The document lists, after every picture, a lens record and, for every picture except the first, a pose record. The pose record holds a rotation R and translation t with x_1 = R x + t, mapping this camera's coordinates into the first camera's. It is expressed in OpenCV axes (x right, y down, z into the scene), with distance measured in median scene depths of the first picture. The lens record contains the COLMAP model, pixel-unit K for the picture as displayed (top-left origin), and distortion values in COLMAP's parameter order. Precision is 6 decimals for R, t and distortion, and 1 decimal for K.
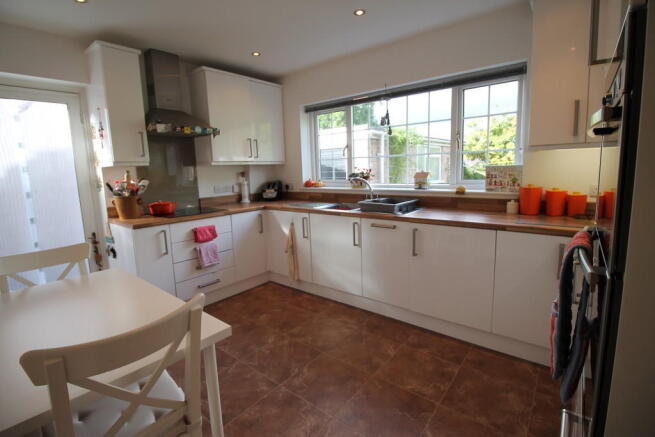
lens RADIAL K [[309.2, 0, 332.1], [0, 309.2, 212.6], [0, 0, 1]] dist [-0.001390, -0.000303]
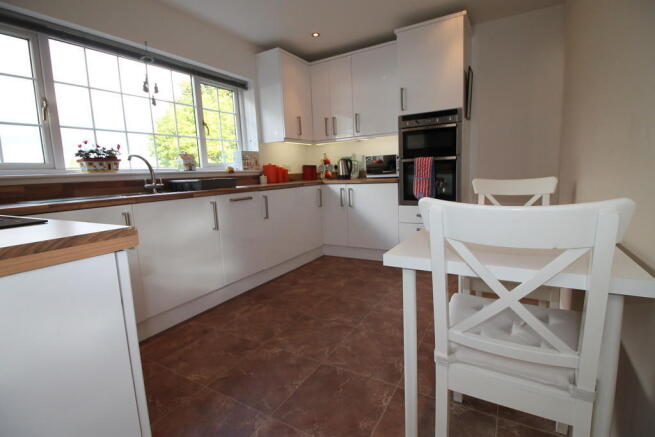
lens RADIAL K [[309.2, 0, 332.0], [0, 309.2, 218.4], [0, 0, 1]] dist [-0.001390, -0.000303]
pose [[-0.147276, -0.106250, 0.983372, -0.898371], [0.188914, 0.972889, 0.133410, 0.026981], [-0.970887, 0.205421, -0.123211, 0.874882]]
